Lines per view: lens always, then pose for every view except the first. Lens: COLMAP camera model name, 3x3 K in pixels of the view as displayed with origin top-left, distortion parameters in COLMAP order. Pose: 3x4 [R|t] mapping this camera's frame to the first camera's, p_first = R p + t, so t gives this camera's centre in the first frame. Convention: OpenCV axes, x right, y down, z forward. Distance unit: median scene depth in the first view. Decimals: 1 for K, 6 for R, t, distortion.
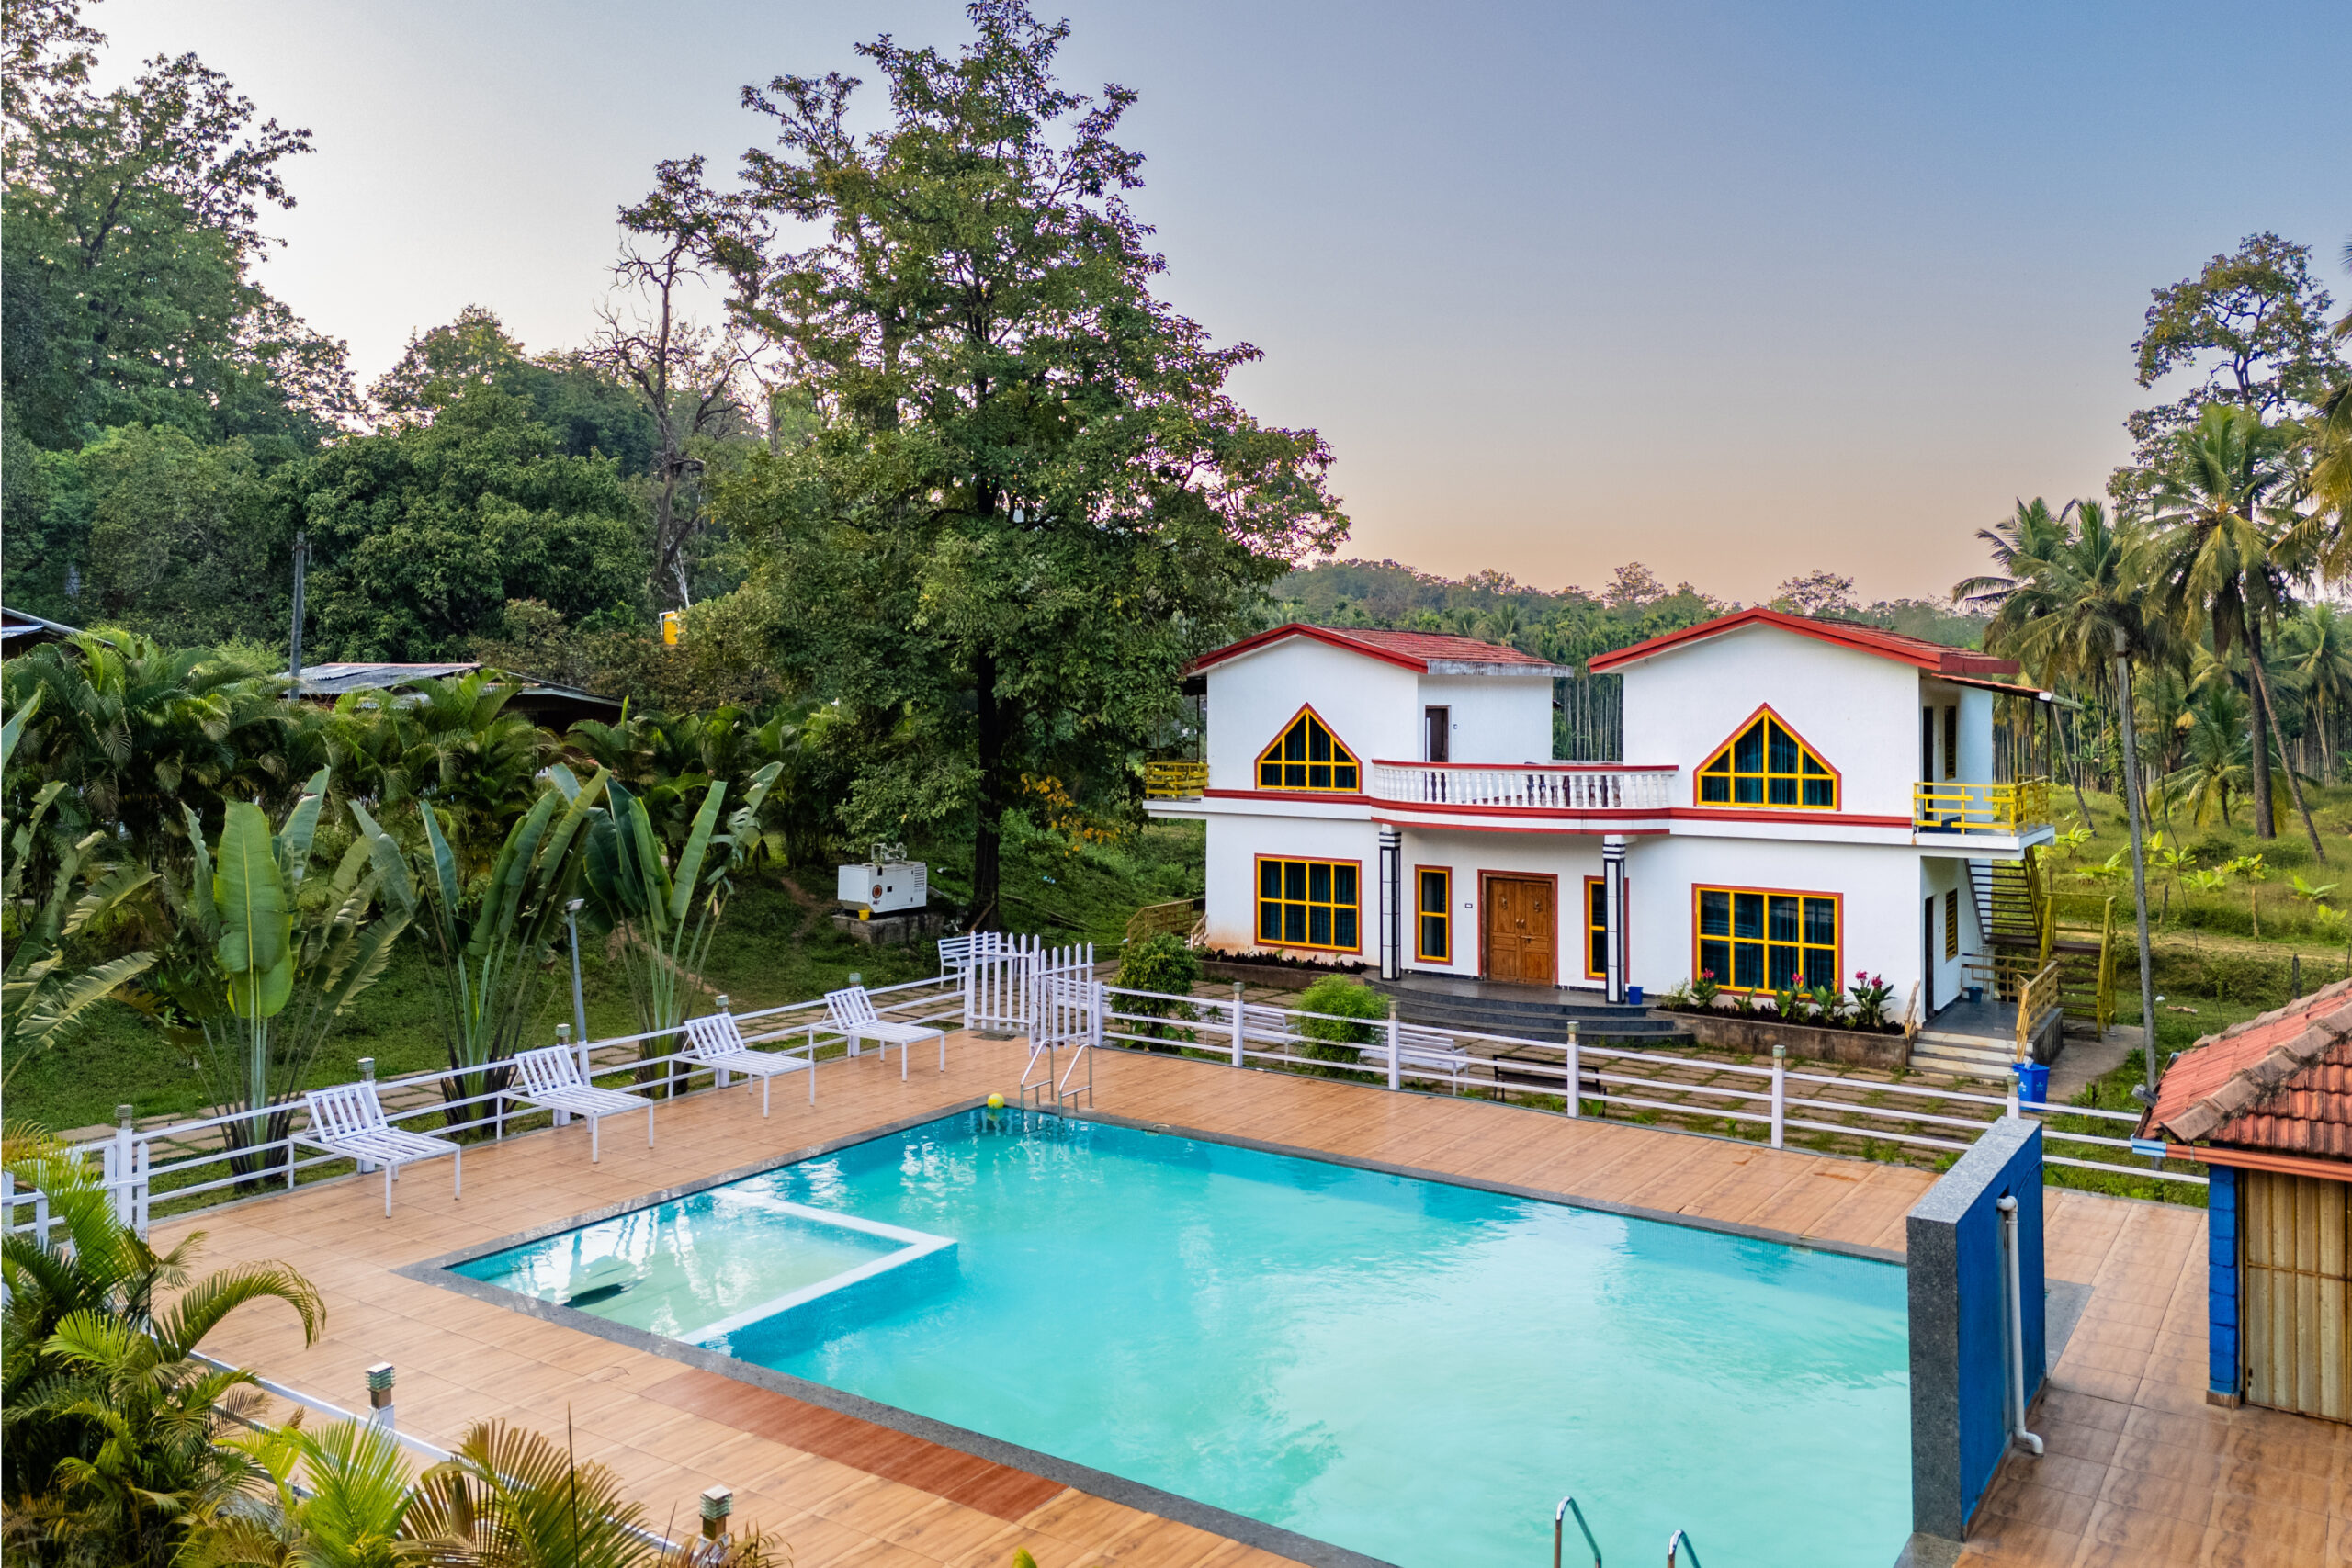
lens RADIAL K [[1773.2, 0, 1170.1], [0, 1773.2, 781.7], [0, 0, 1]] dist [0.043517, -0.003465]
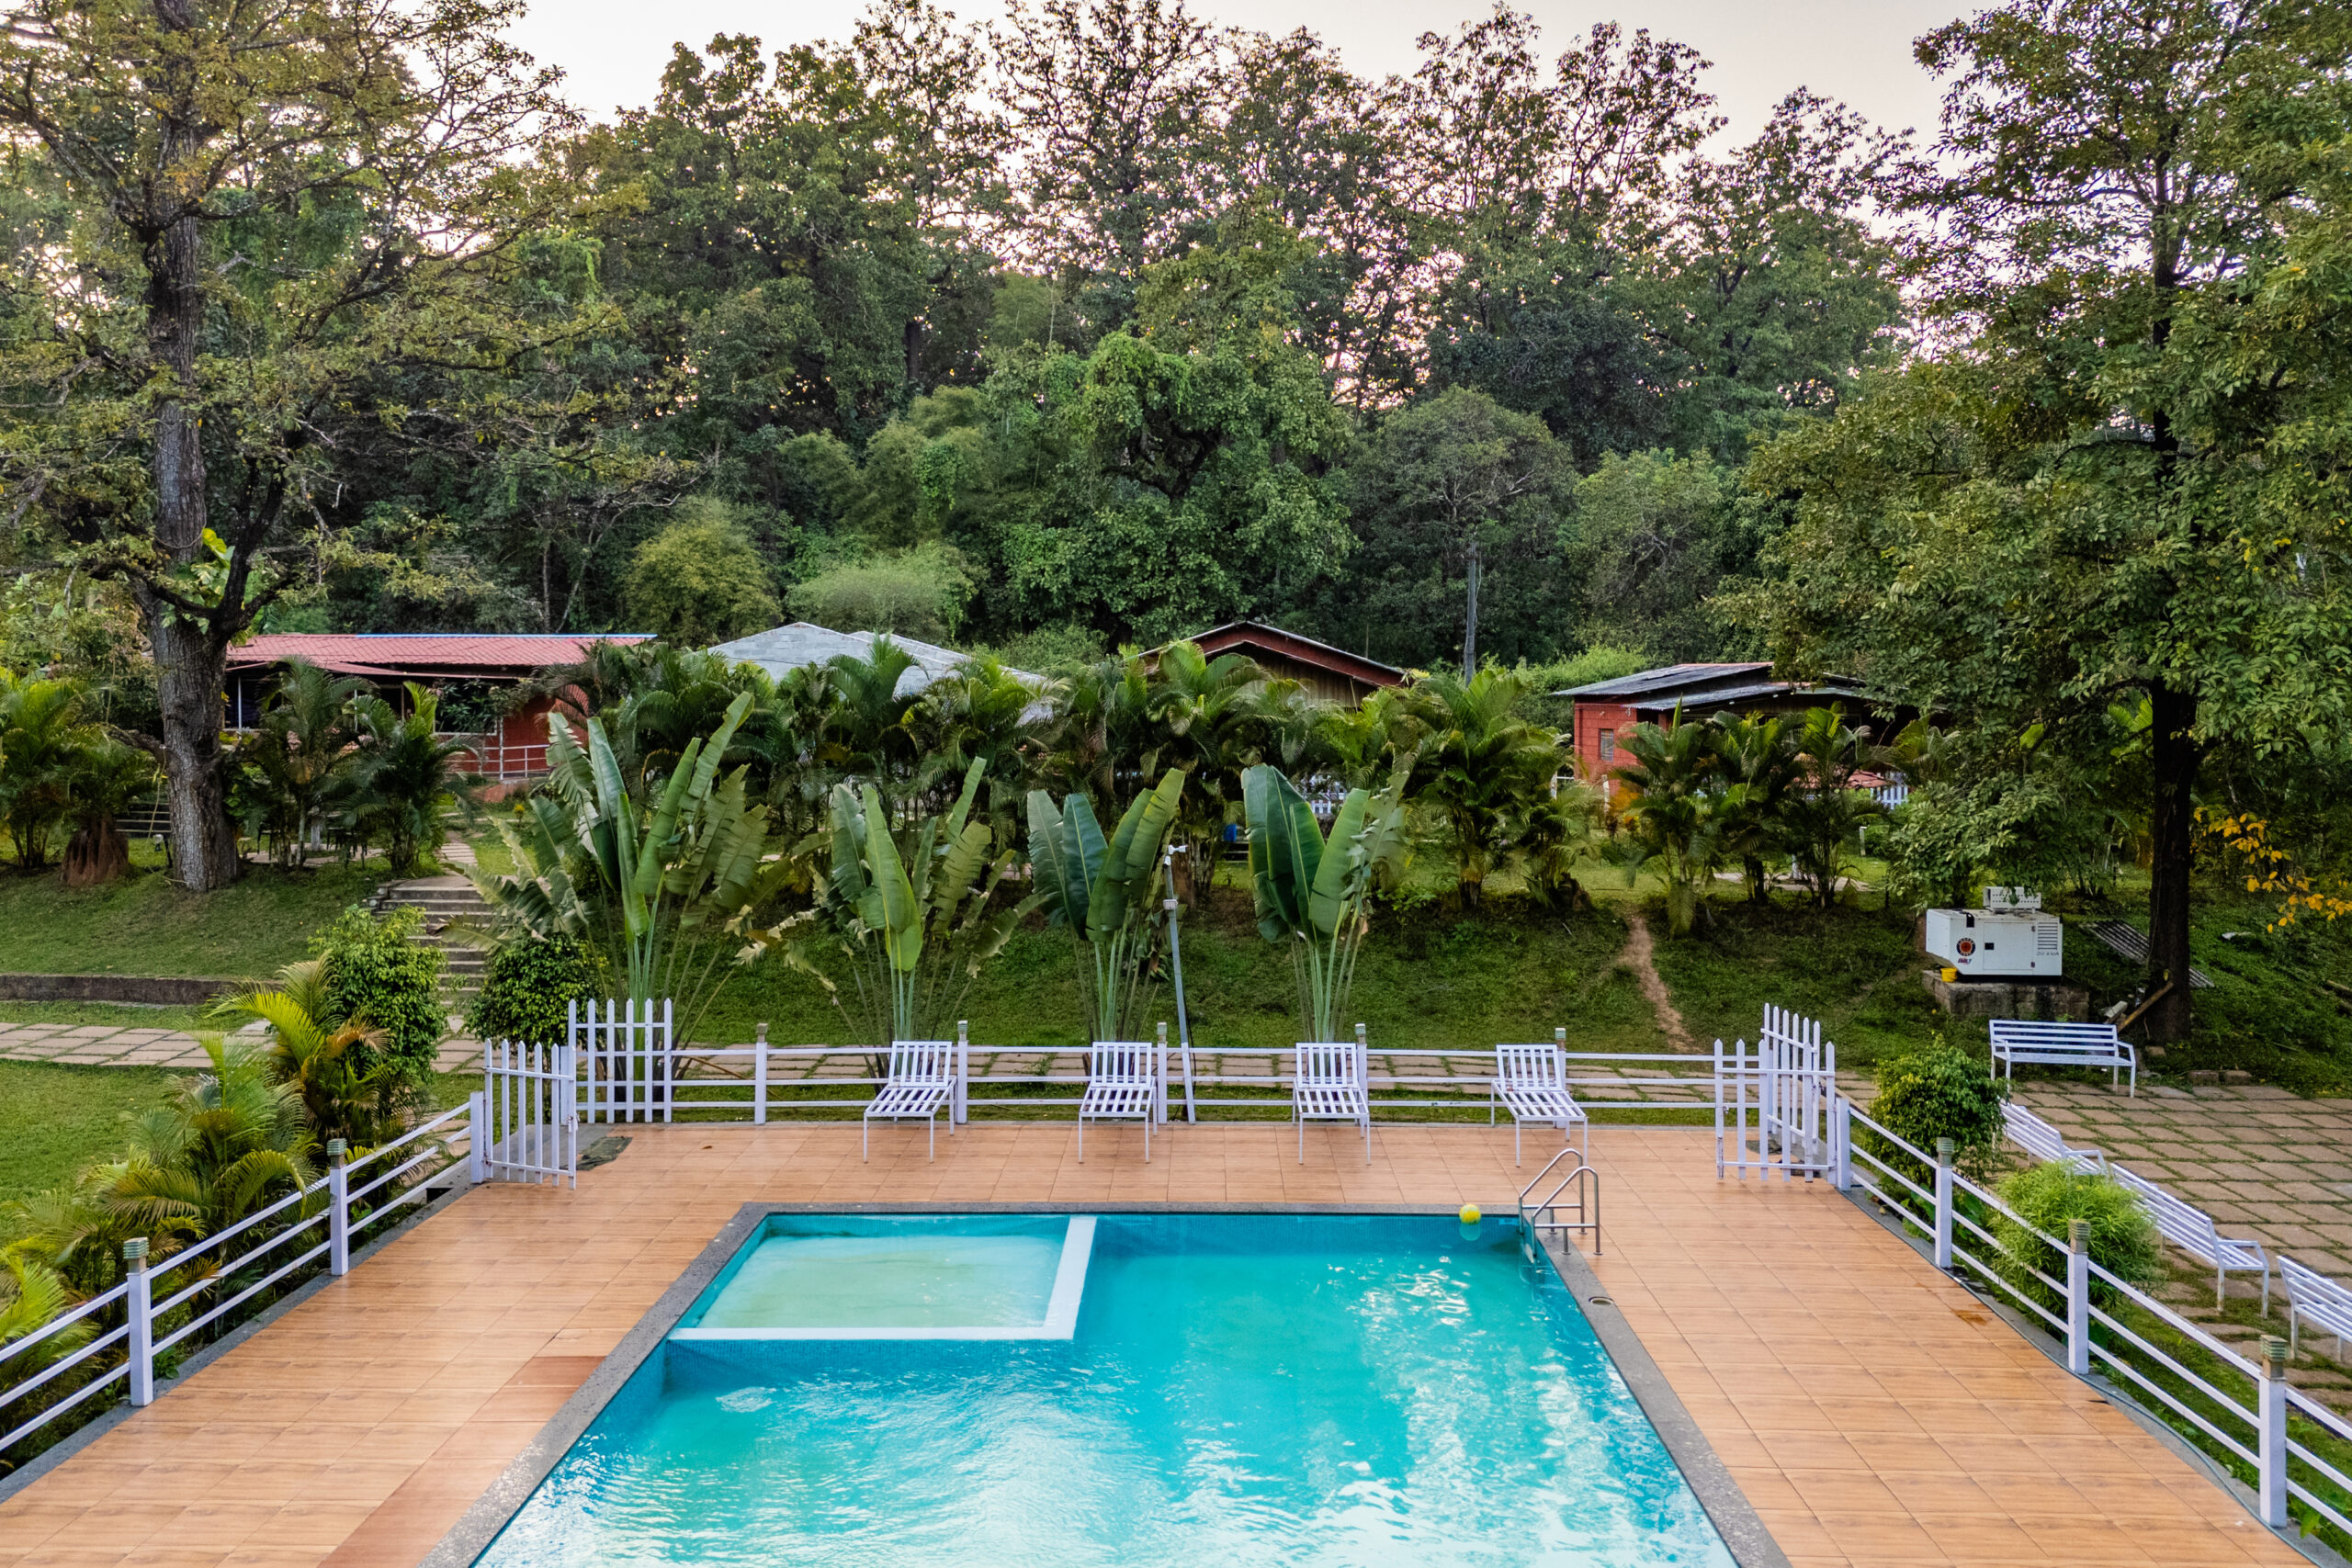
lens RADIAL K [[1773.2, 0, 1174.1], [0, 1773.2, 774.6], [0, 0, 1]] dist [0.043517, -0.003465]
pose [[0.561391, 0.038499, -0.826655, 0.157971], [-0.043519, 0.998909, 0.016967, -0.006597], [0.826405, 0.026450, 0.562454, 0.147482]]
